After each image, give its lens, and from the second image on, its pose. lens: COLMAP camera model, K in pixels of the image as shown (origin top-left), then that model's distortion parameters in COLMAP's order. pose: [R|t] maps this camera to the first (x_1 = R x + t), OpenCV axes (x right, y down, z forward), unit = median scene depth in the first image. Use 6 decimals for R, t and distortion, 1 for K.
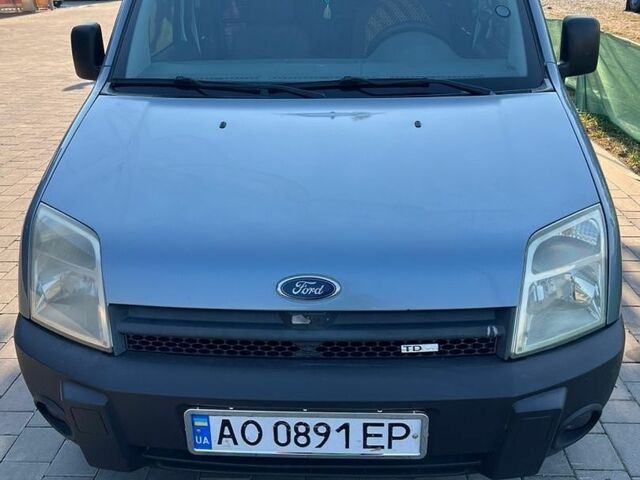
lens RADIAL K [[629.5, 0, 320.0], [0, 629.5, 240.0], [0, 0, 1]] dist [-0.010903, -0.017714]
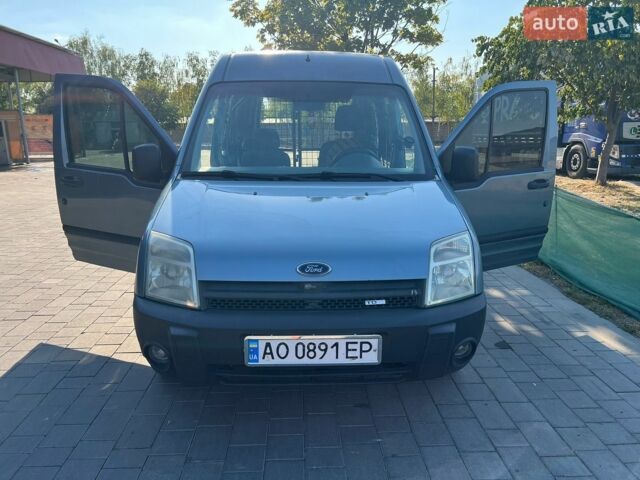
lens RADIAL K [[473.9, 0, 320.0], [0, 473.9, 240.0], [0, 0, 1]] dist [0.006781, 0.001617]
pose [[0.995855, 0.004906, 0.090823, -0.125801], [0.012033, 0.982662, -0.185016, 0.248291], [-0.090156, 0.185342, 0.978530, -0.356529]]
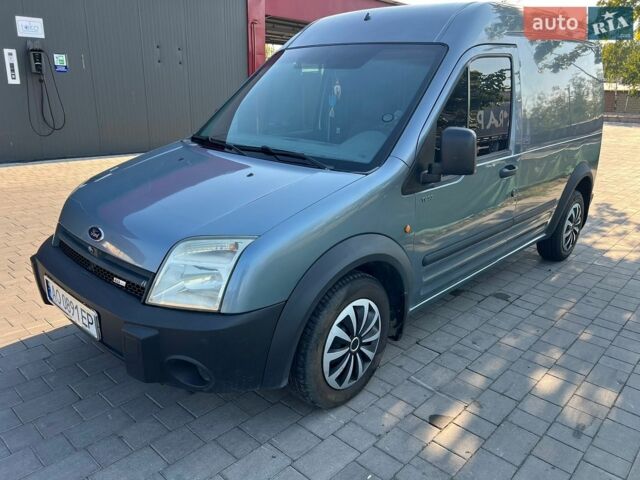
lens RADIAL K [[473.9, 0, 320.0], [0, 473.9, 240.0], [0, 0, 1]] dist [0.006781, 0.001617]
pose [[0.752846, 0.218379, -0.620913, 1.412478], [-0.287818, 0.957608, -0.012177, -0.091136], [0.591932, 0.187877, 0.783785, 0.255018]]
